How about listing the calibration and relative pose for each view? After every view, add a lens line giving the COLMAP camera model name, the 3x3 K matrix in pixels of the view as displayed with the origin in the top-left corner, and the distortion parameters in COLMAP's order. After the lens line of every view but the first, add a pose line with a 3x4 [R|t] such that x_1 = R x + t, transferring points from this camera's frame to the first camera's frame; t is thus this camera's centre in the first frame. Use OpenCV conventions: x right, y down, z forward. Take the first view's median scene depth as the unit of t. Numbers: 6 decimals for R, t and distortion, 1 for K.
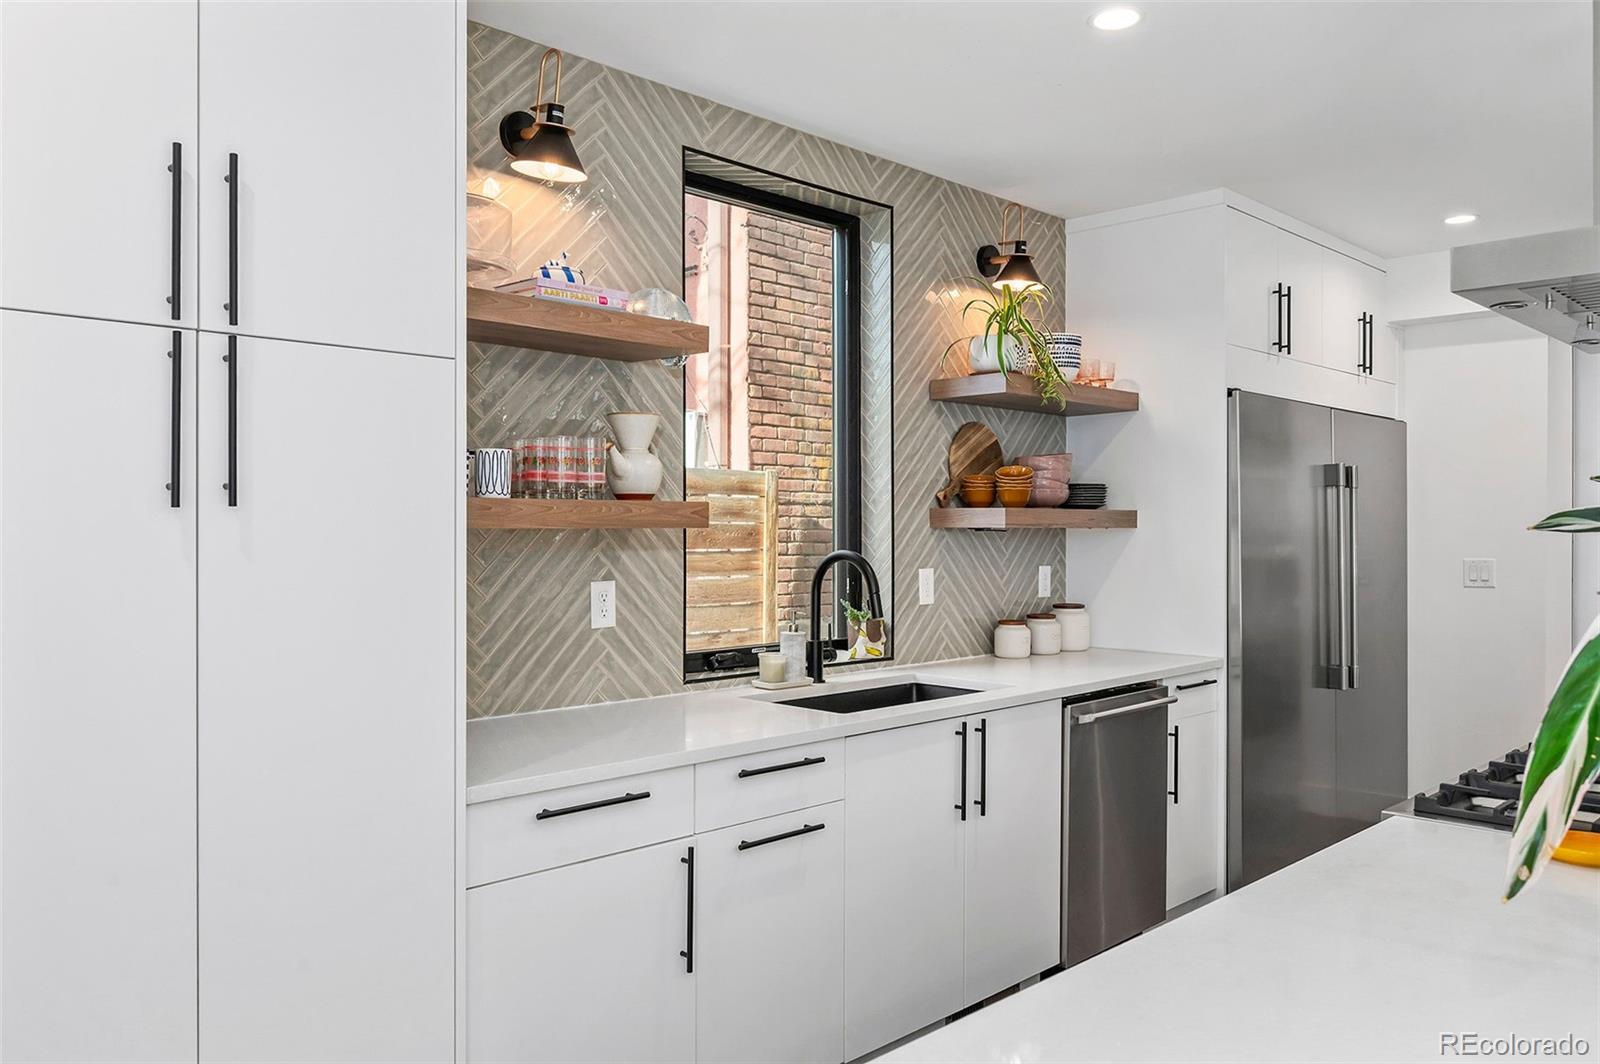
lens RADIAL K [[1211.5, 0, 797.0], [0, 1211.5, 522.7], [0, 0, 1]] dist [0.004420, 0.002042]
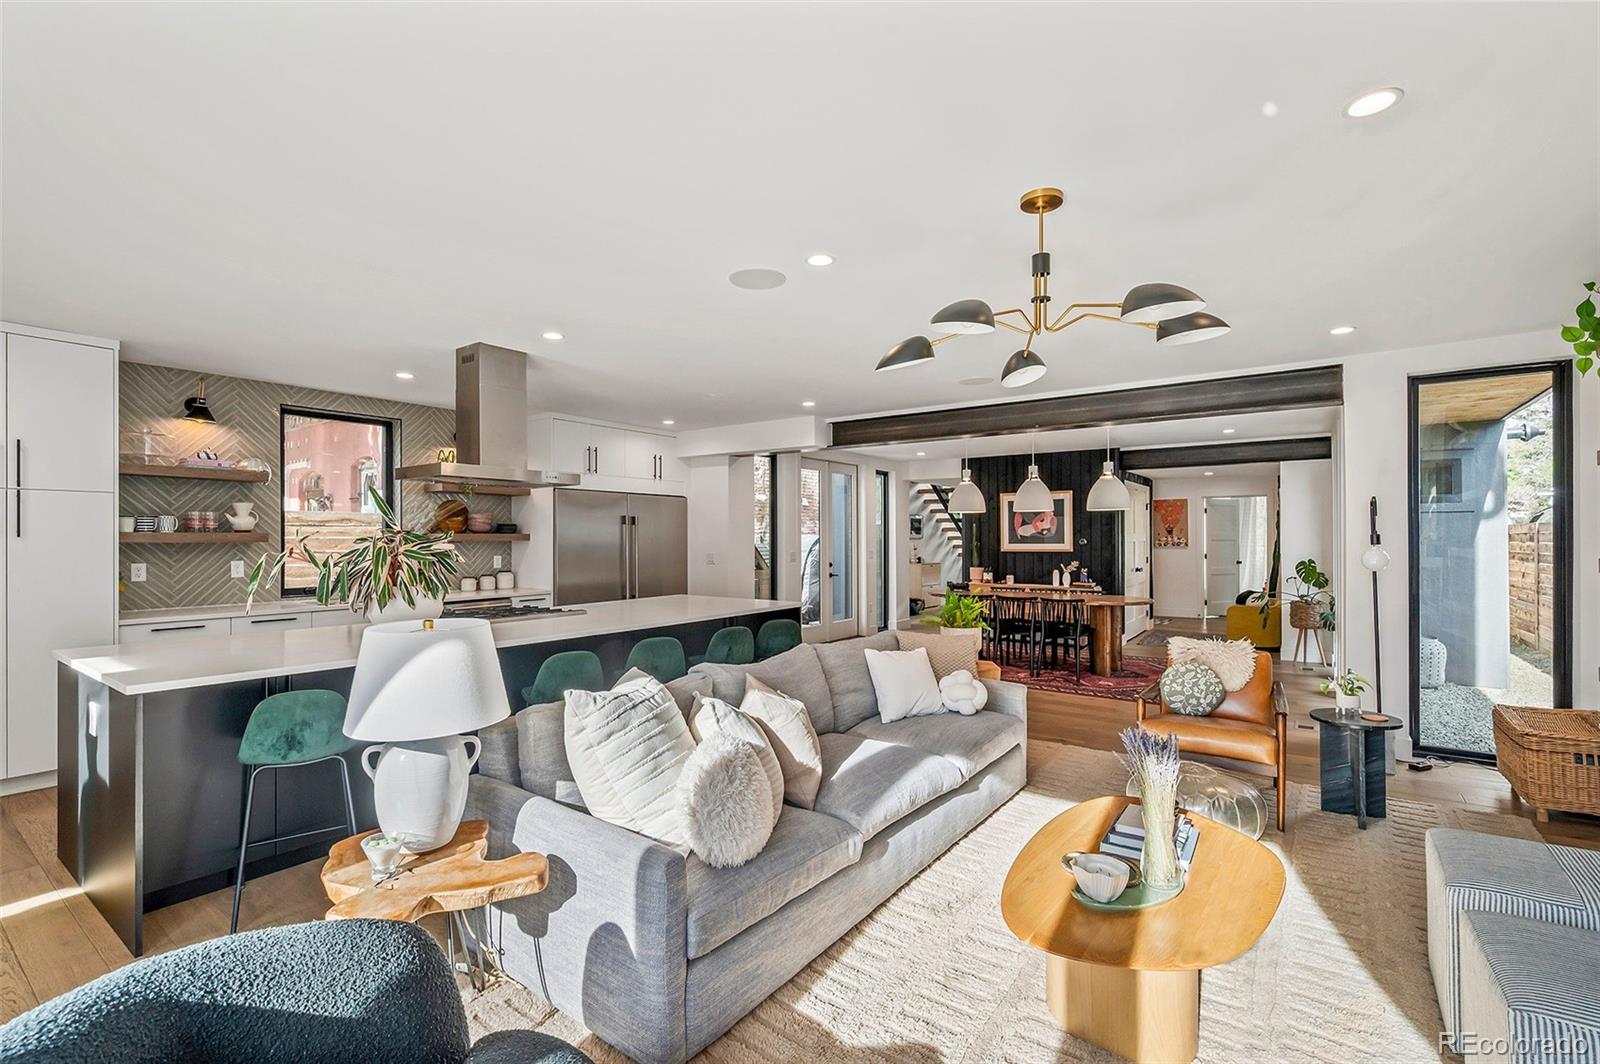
lens RADIAL K [[711.2, 0, 792.3], [0, 711.2, 536.2], [0, 0, 1]] dist [-0.003451, -0.000444]
pose [[0.987314, -0.001206, 0.158777, 0.848037], [0.001000, 0.999999, 0.001375, -0.010061], [-0.158778, -0.001199, 0.987314, -0.830316]]
